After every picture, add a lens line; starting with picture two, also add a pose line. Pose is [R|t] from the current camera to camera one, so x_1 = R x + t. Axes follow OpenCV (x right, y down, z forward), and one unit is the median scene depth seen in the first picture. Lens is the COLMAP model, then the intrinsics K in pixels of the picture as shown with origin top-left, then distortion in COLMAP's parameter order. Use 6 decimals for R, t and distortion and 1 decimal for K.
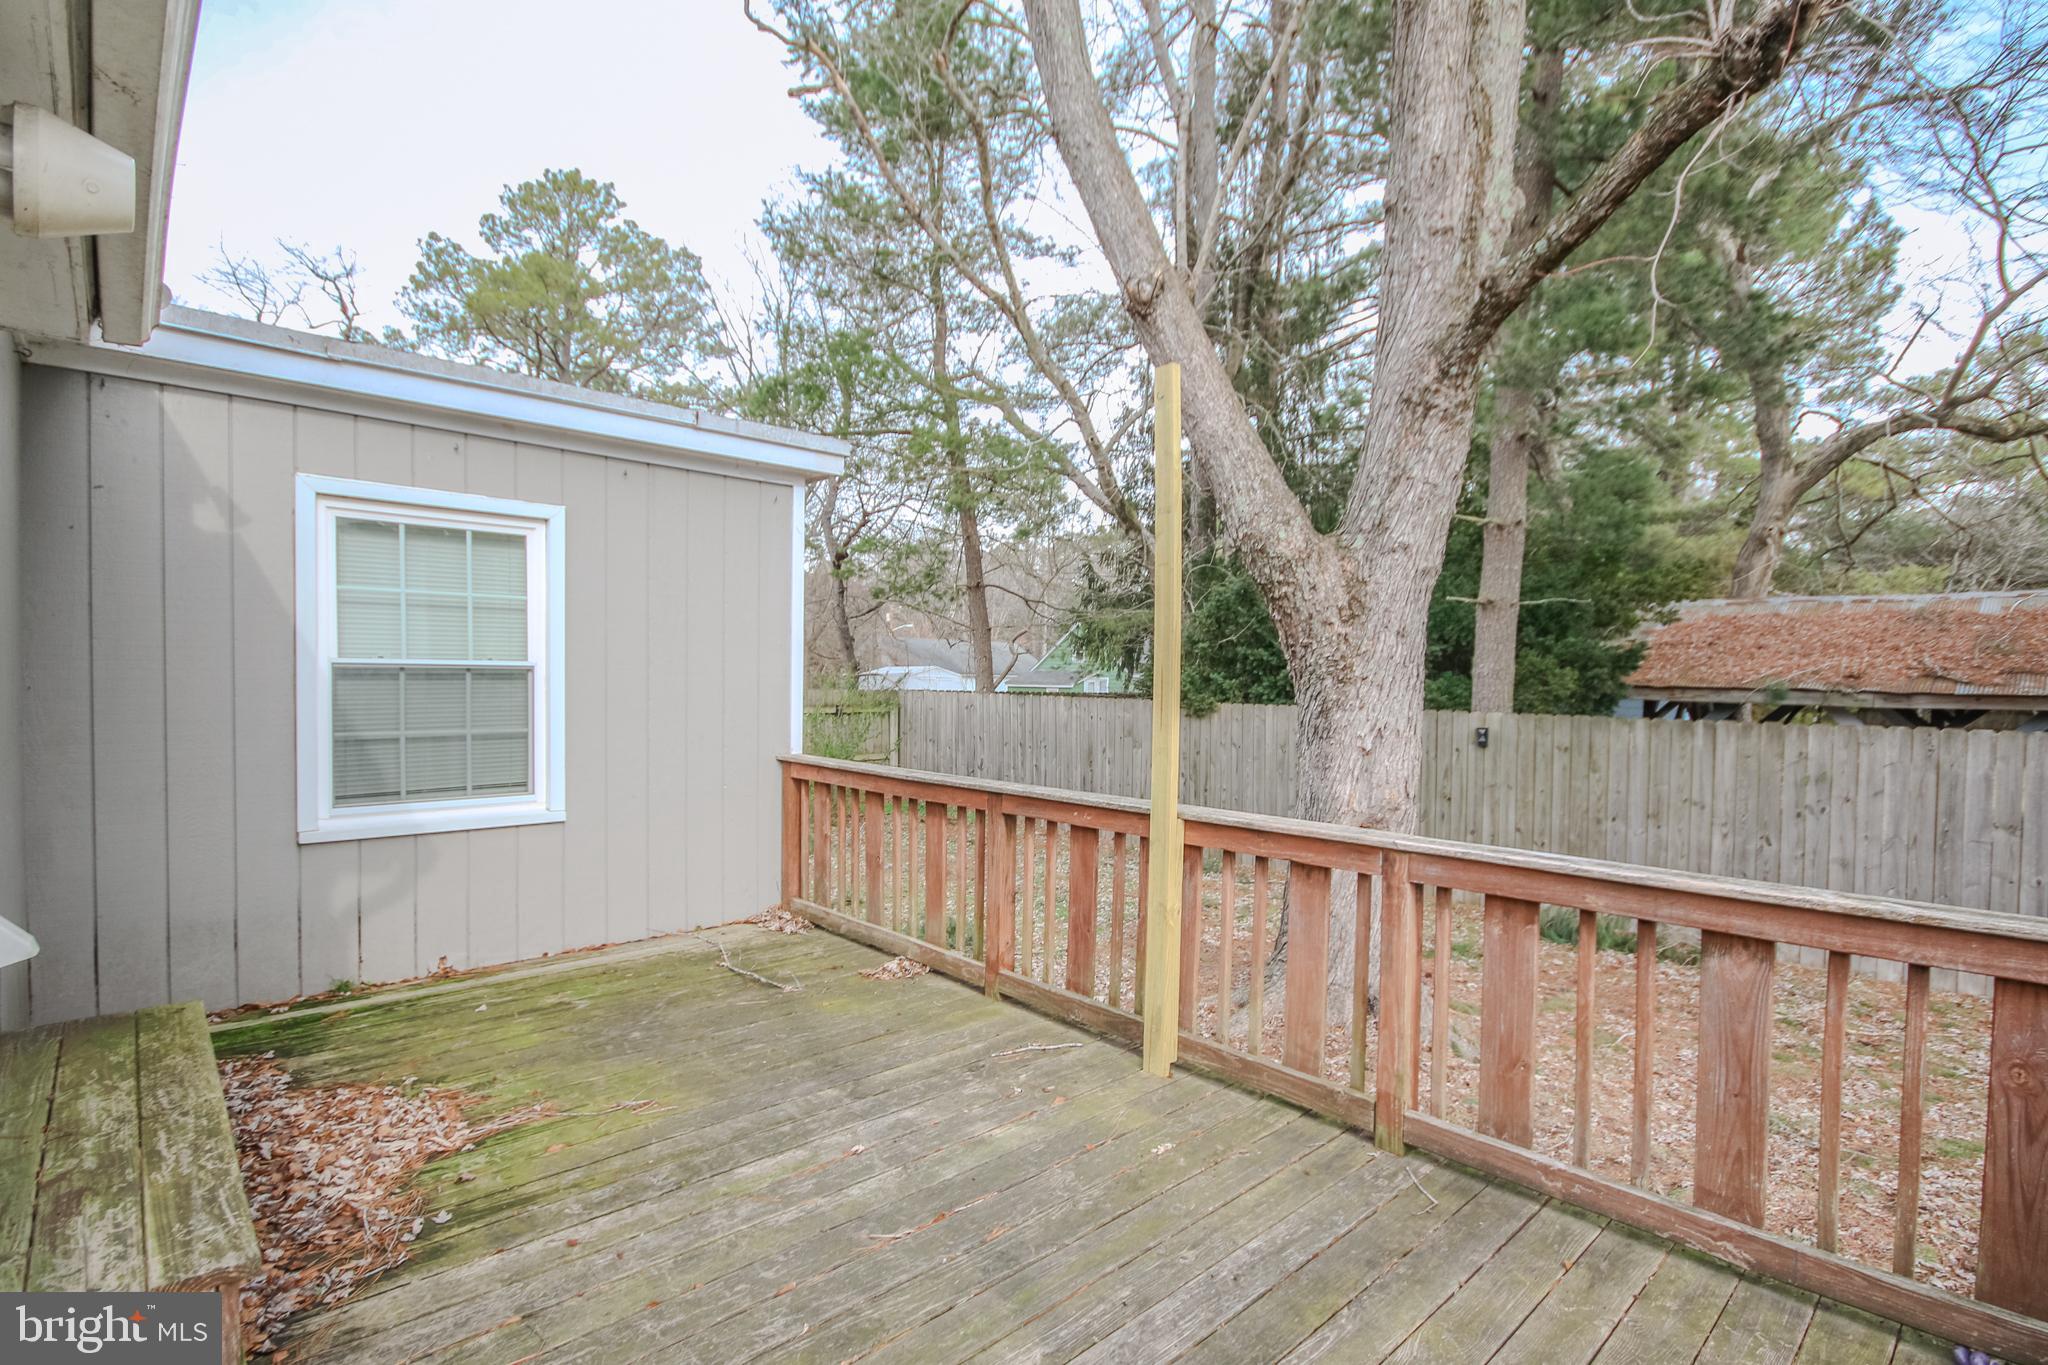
lens RADIAL K [[956.7, 0, 1034.2], [0, 956.7, 707.9], [0, 0, 1]] dist [0.004041, -0.011435]
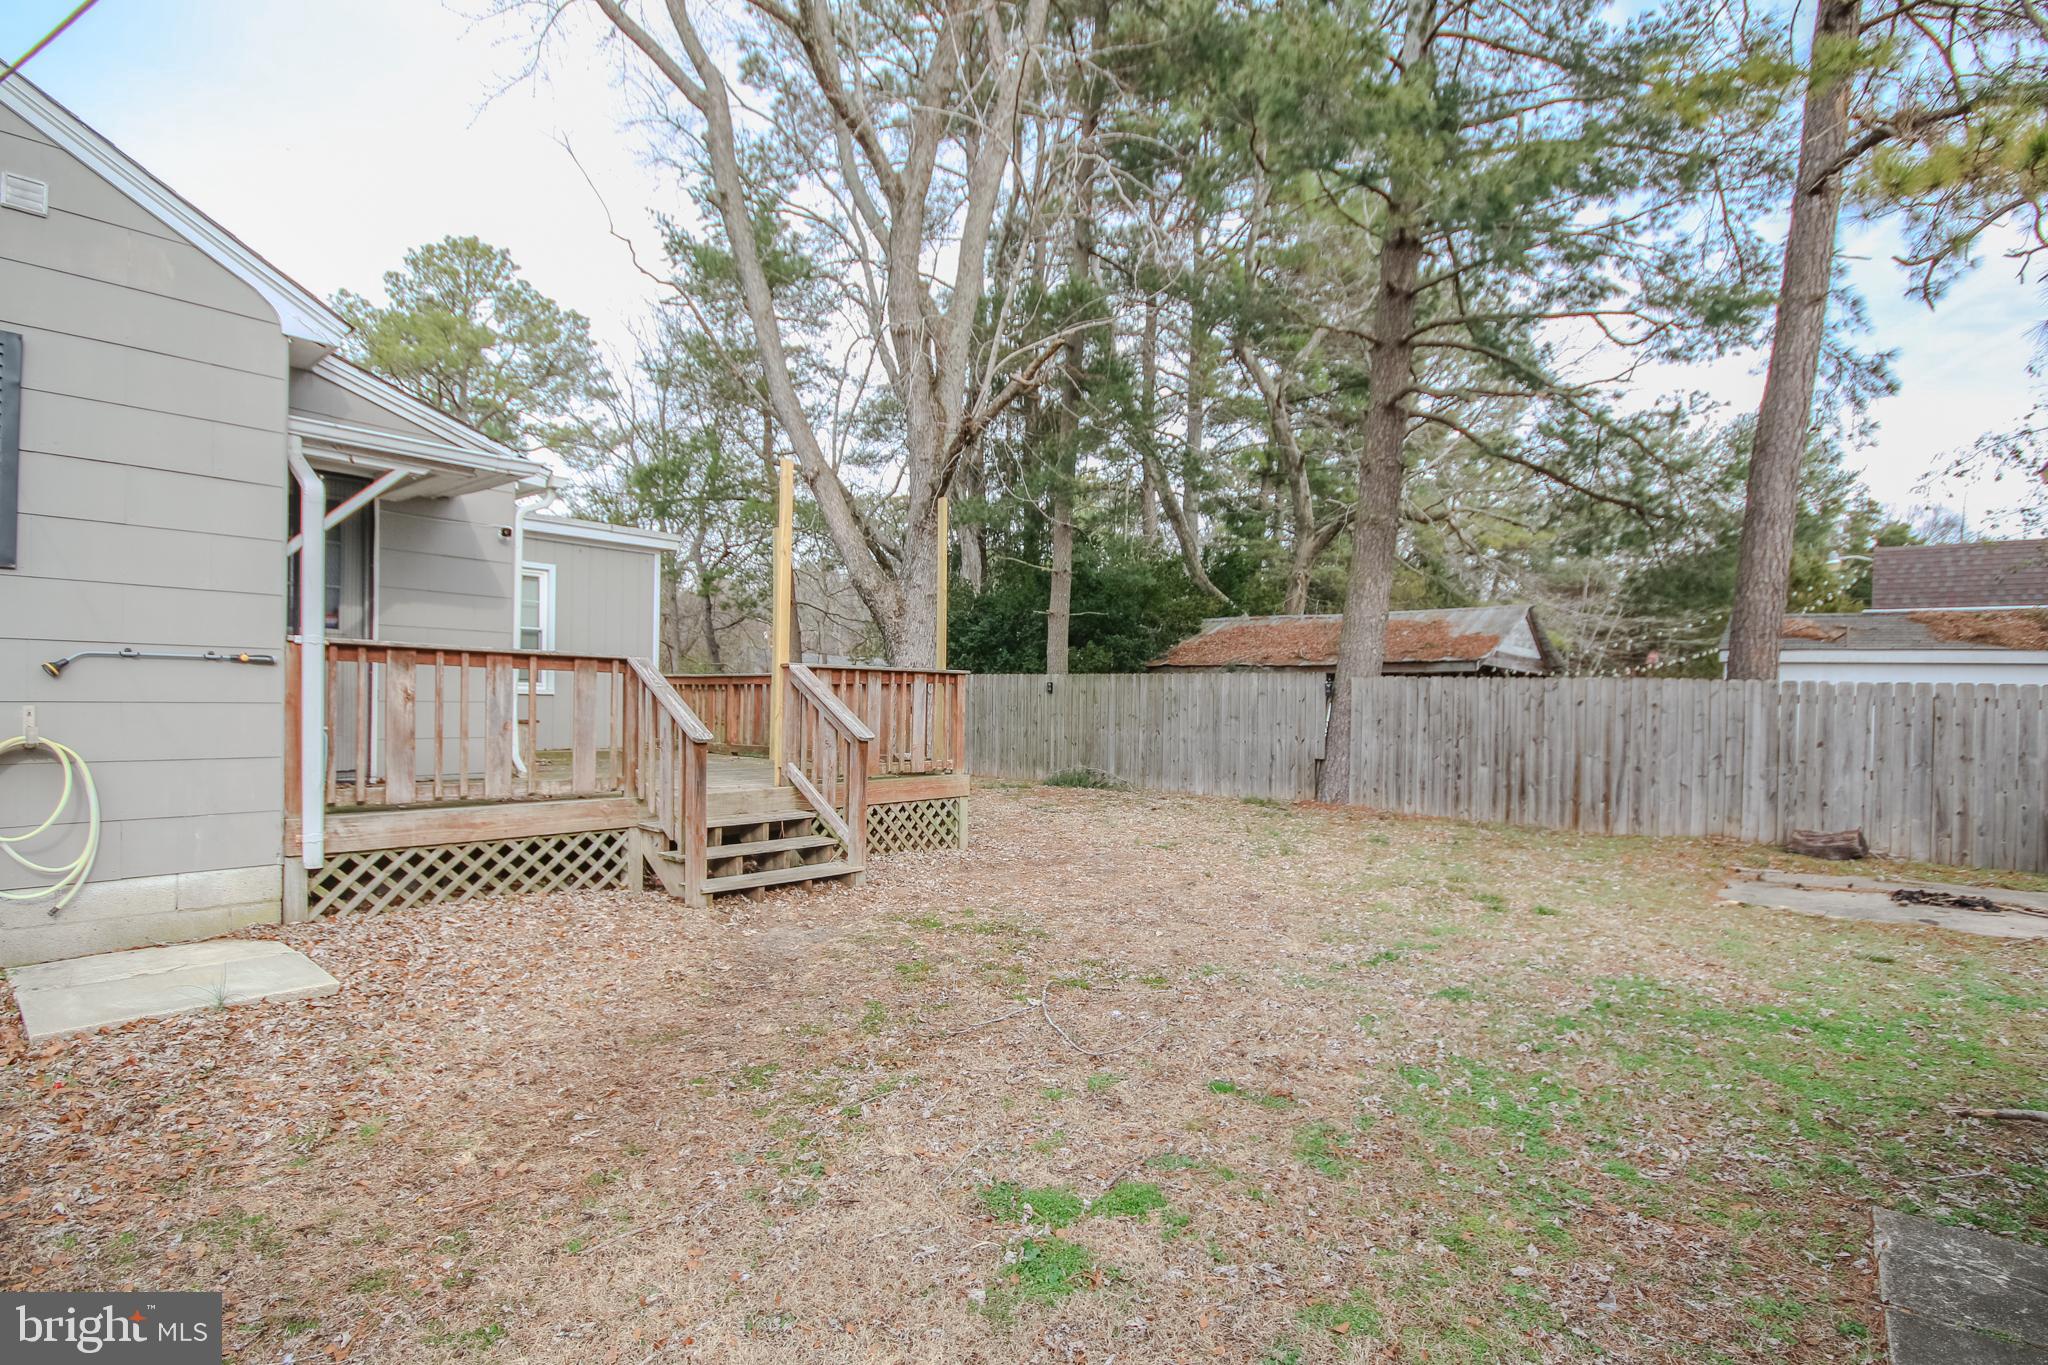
lens RADIAL K [[956.7, 0, 1034.2], [0, 956.7, 707.9], [0, 0, 1]] dist [0.004041, -0.011435]
pose [[0.993711, -0.000112, 0.111979, 0.074710], [0.002756, 0.999721, -0.023458, 0.035856], [-0.111945, 0.023619, 0.993434, -0.259717]]
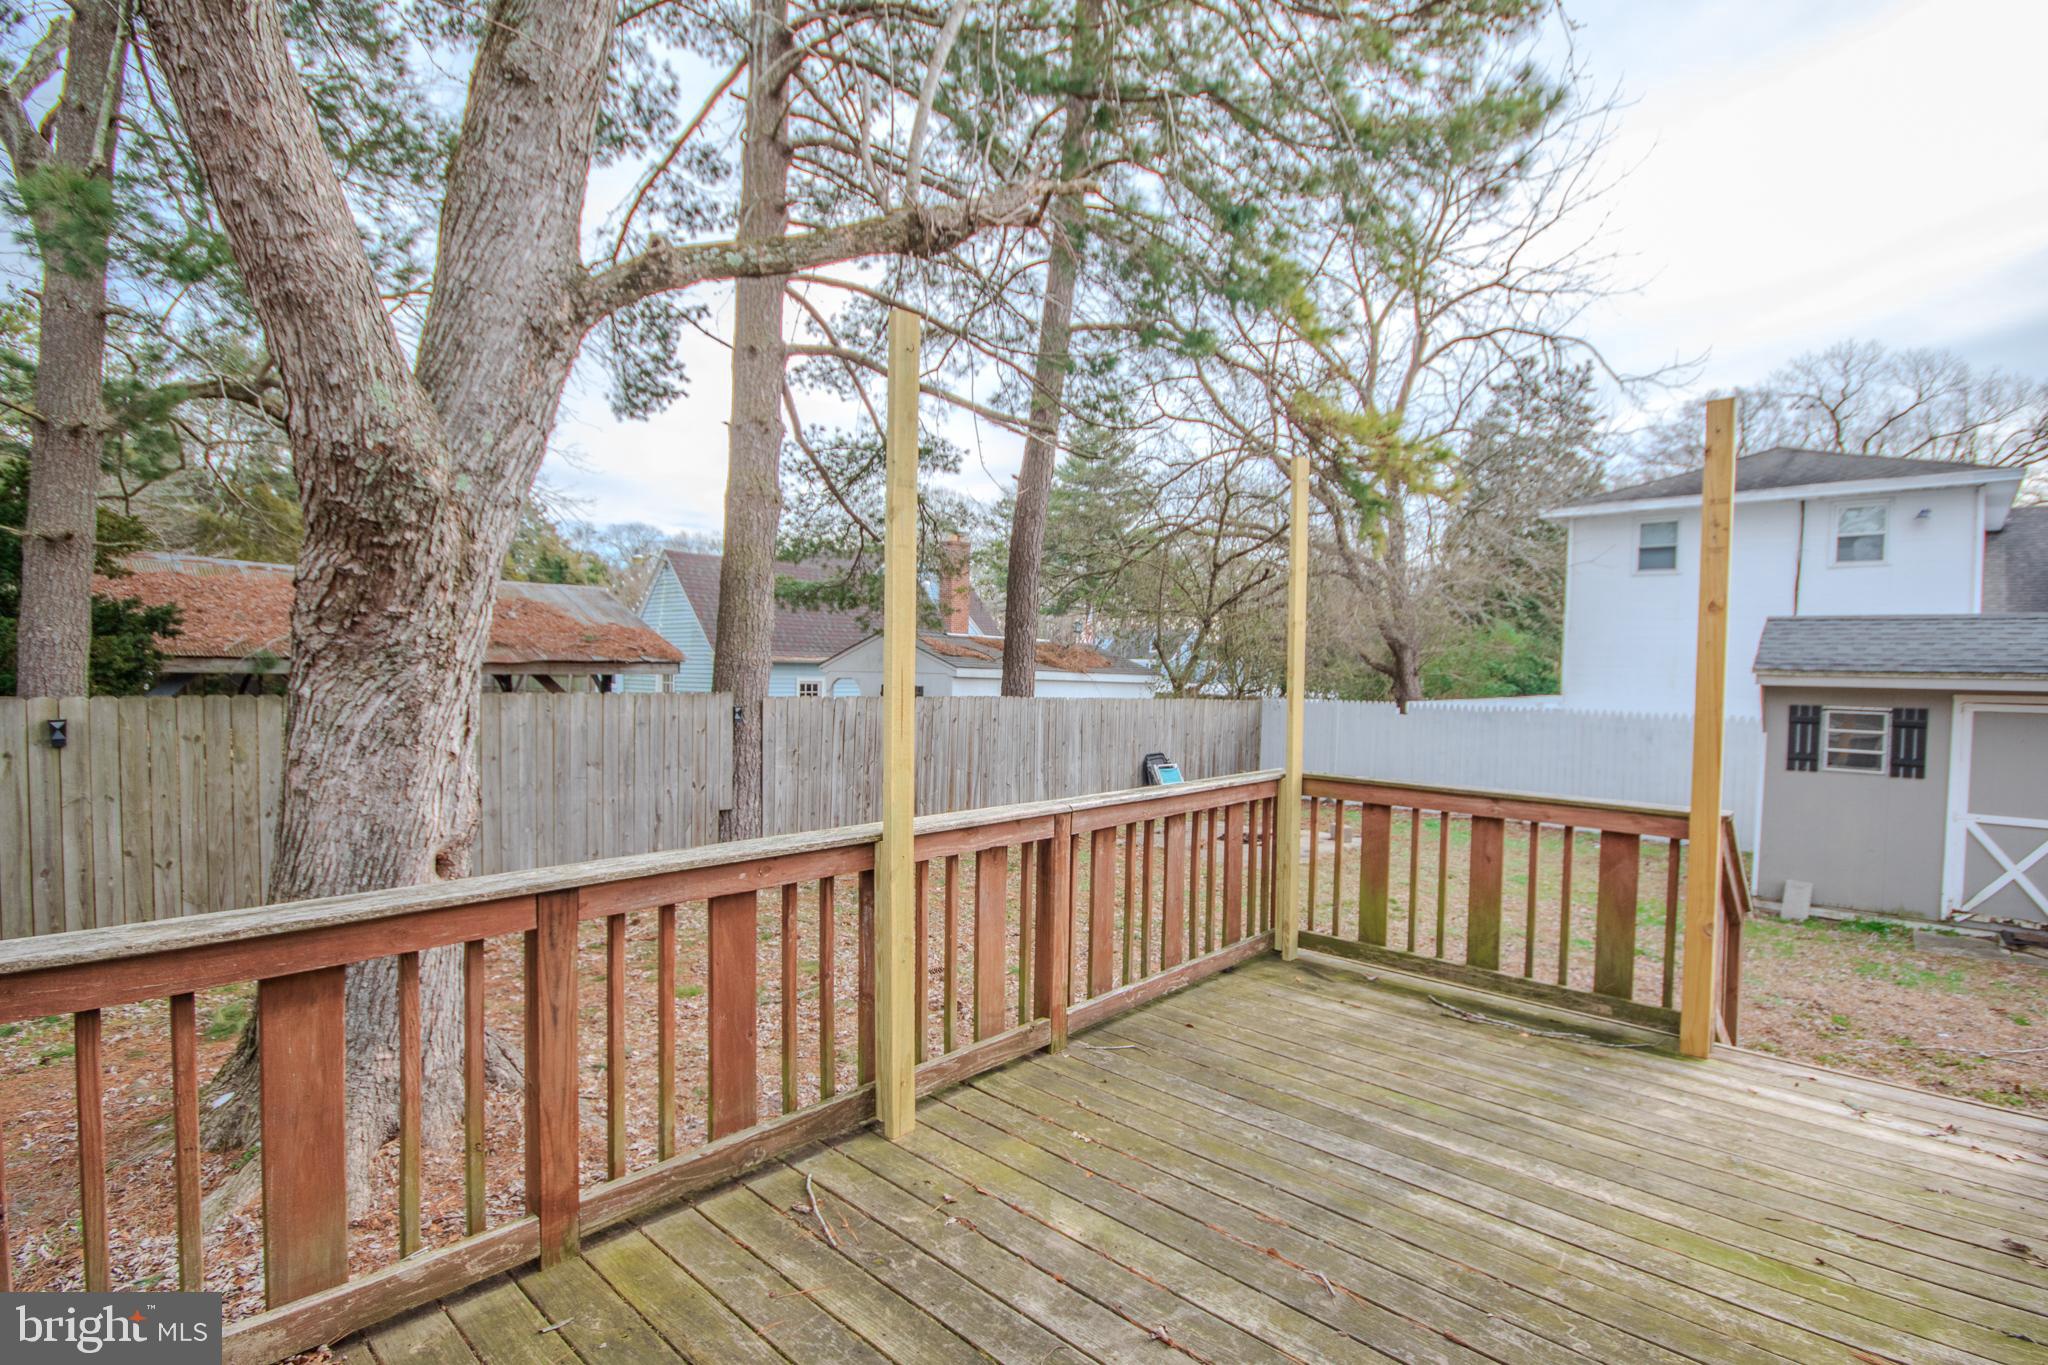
lens RADIAL K [[956.7, 0, 1034.2], [0, 956.7, 707.9], [0, 0, 1]] dist [0.004041, -0.011435]
pose [[-0.066280, -0.059784, 0.996008, -0.083940], [0.013843, 0.998052, 0.060828, -0.006336], [-0.997705, 0.017819, -0.065324, 0.107780]]
